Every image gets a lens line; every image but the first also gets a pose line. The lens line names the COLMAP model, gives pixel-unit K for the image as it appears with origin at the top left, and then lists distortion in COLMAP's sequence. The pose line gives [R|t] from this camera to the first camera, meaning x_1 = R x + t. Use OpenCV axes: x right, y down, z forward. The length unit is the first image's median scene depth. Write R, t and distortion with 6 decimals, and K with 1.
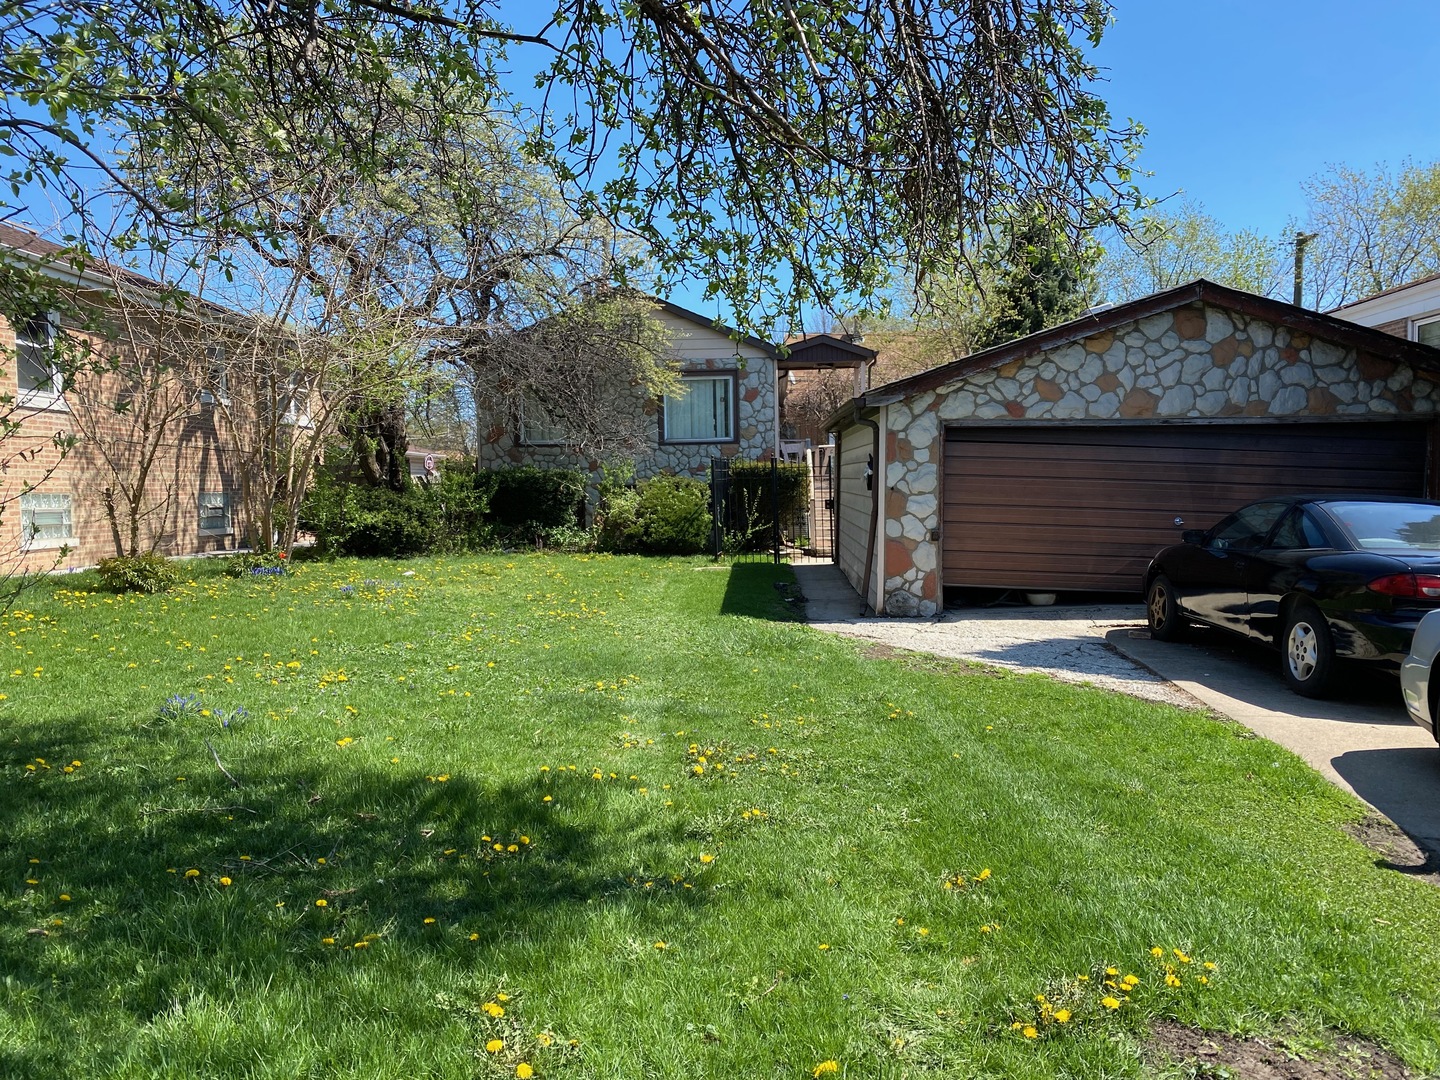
lens RADIAL K [[1097.3, 0, 720.0], [0, 1097.3, 540.0], [0, 0, 1]] dist [0.005634, 0.000774]
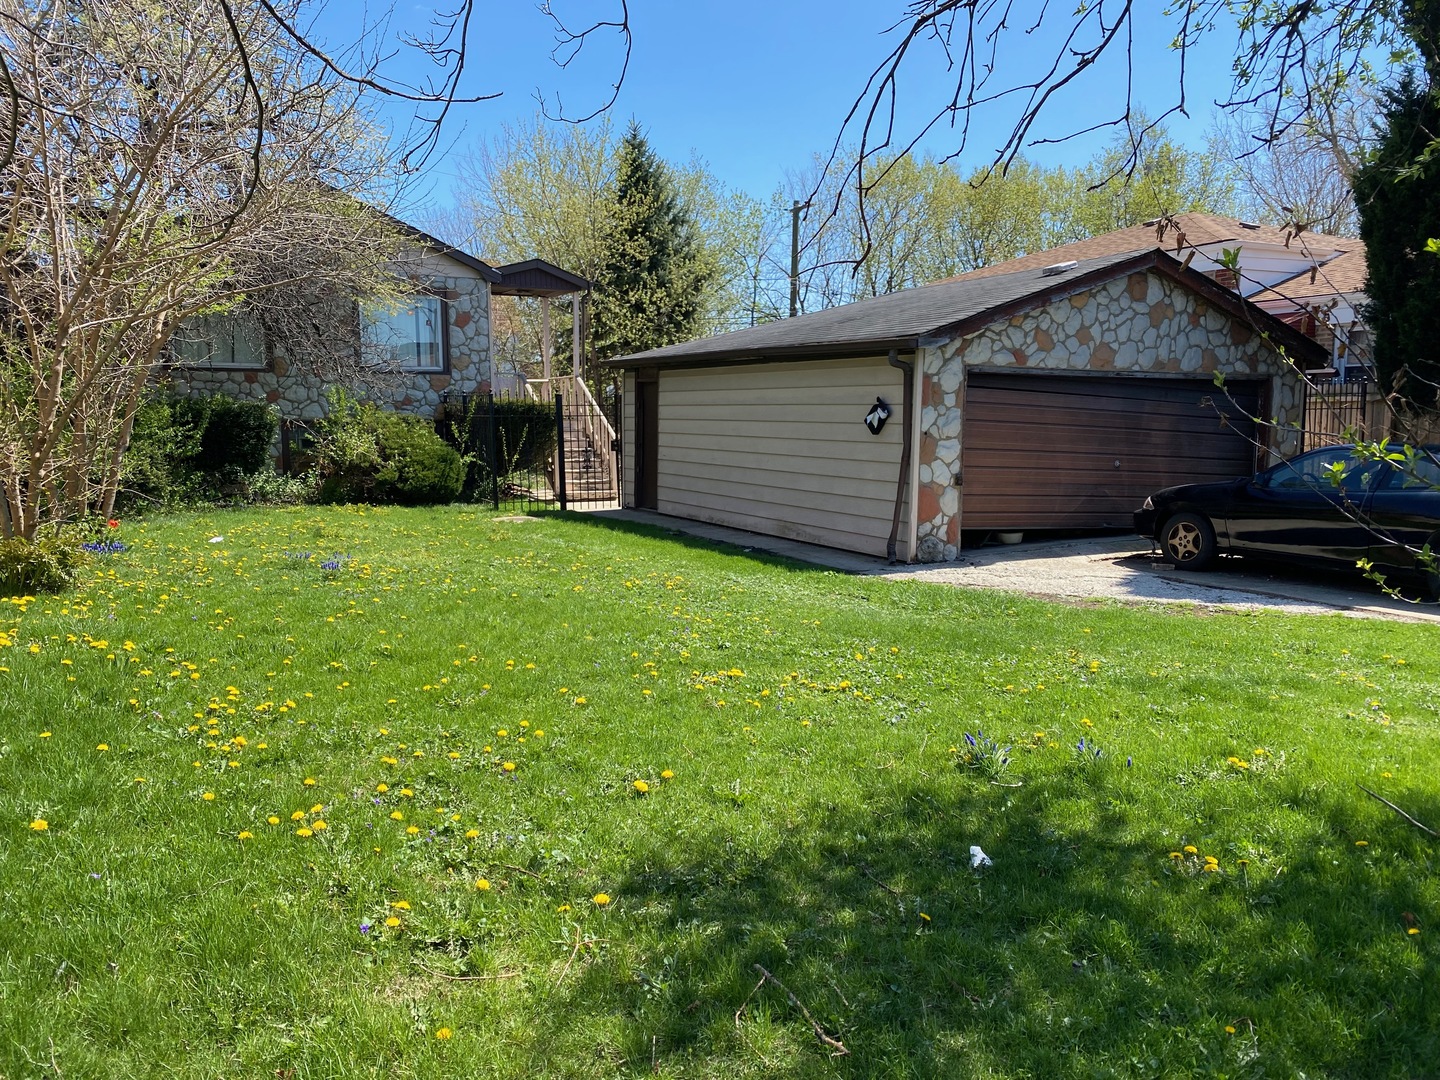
lens RADIAL K [[1097.3, 0, 720.0], [0, 1097.3, 540.0], [0, 0, 1]] dist [0.005634, 0.000774]
pose [[0.850807, -0.046869, 0.523384, -0.523423], [0.015062, 0.997780, 0.064867, -0.018075], [-0.525263, -0.047306, 0.849624, 0.256684]]
